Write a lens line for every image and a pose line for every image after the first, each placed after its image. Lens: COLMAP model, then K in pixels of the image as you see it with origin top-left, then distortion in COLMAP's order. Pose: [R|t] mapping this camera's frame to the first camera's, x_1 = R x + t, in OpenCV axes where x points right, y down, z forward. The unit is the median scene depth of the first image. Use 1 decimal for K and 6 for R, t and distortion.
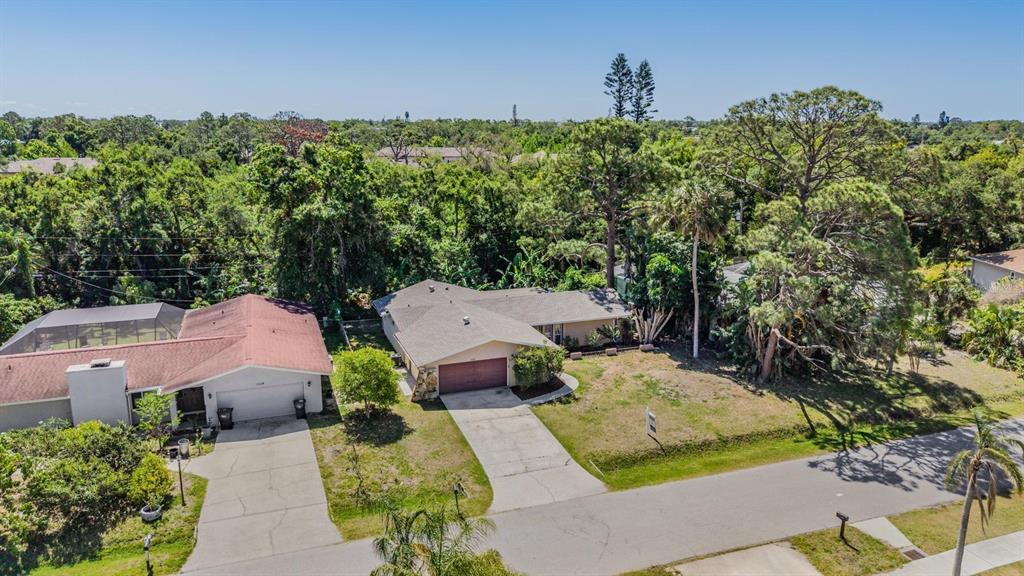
lens RADIAL K [[702.9, 0, 512.0], [0, 702.9, 288.0], [0, 0, 1]] dist [0.007245, -0.001428]
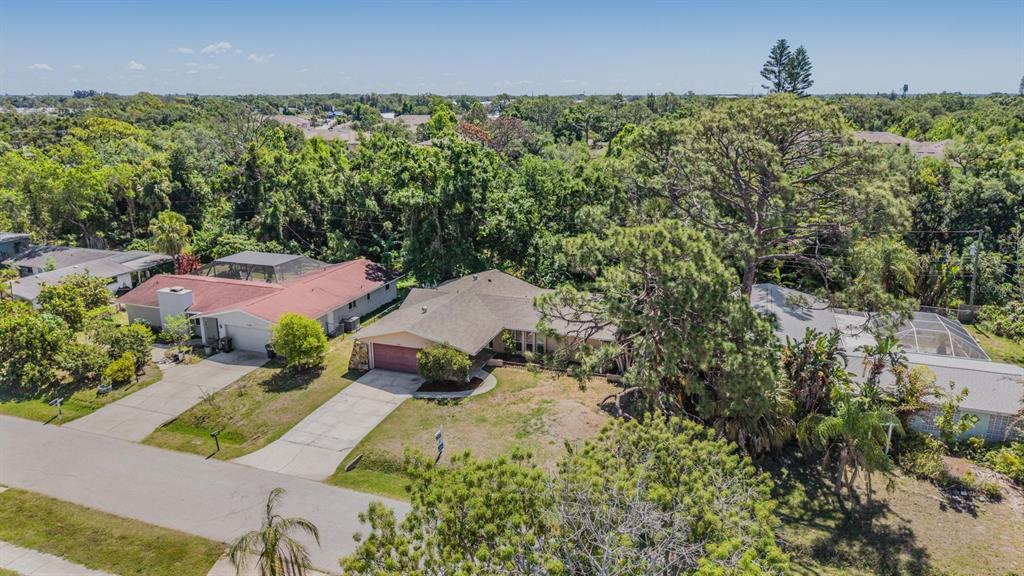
lens RADIAL K [[688.4, 0, 512.0], [0, 688.4, 288.0], [0, 0, 1]] dist [0.000194, -0.003158]
pose [[0.770951, 0.166977, -0.614616, 0.732706], [-0.140872, 0.985825, 0.091121, -0.110212], [0.621120, 0.016332, 0.783546, 0.255990]]
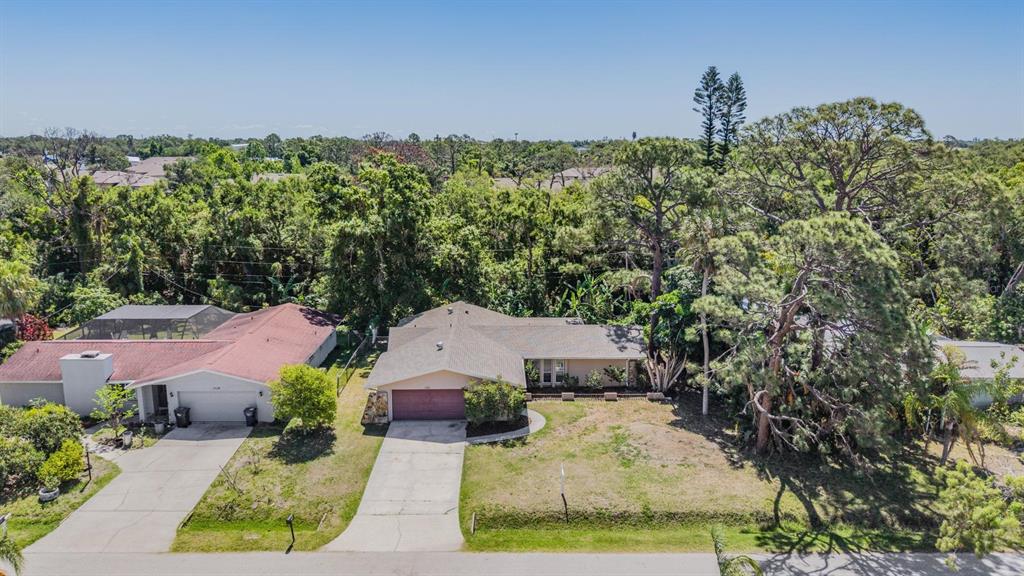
lens RADIAL K [[709.4, 0, 512.0], [0, 709.4, 288.0], [0, 0, 1]] dist [-0.000587, 0.000431]
pose [[0.945610, 0.065045, -0.318733, 0.351796], [-0.074055, 0.997122, -0.016220, -0.026801], [0.316761, 0.038942, 0.947706, 0.112675]]
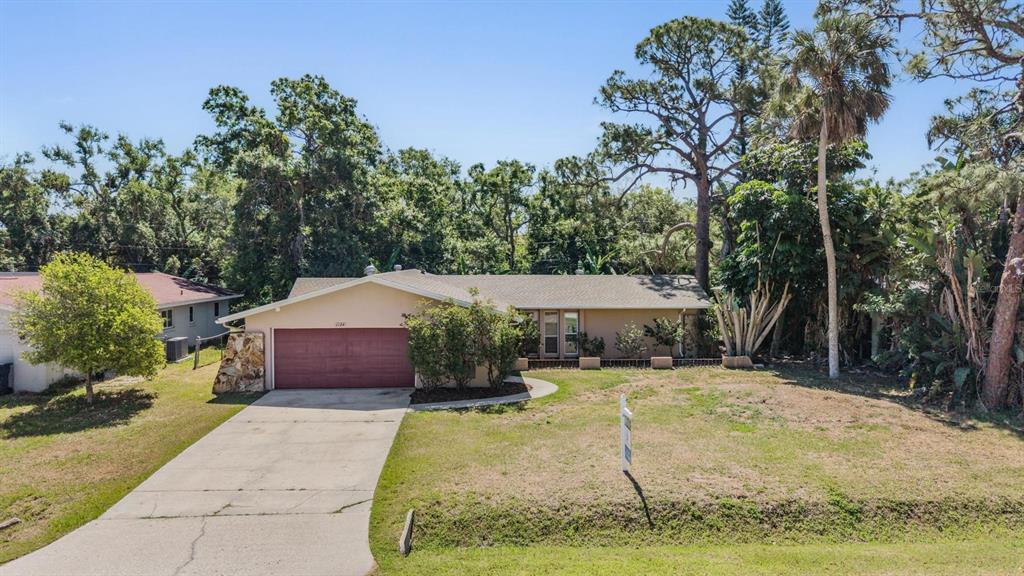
lens RADIAL K [[688.4, 0, 512.0], [0, 688.4, 288.0], [0, 0, 1]] dist [0.000194, -0.003158]
pose [[0.958999, 0.005294, -0.283359, 0.209723], [-0.060391, 0.980679, -0.186067, 0.161753], [0.276899, 0.195551, 0.940790, 0.547130]]
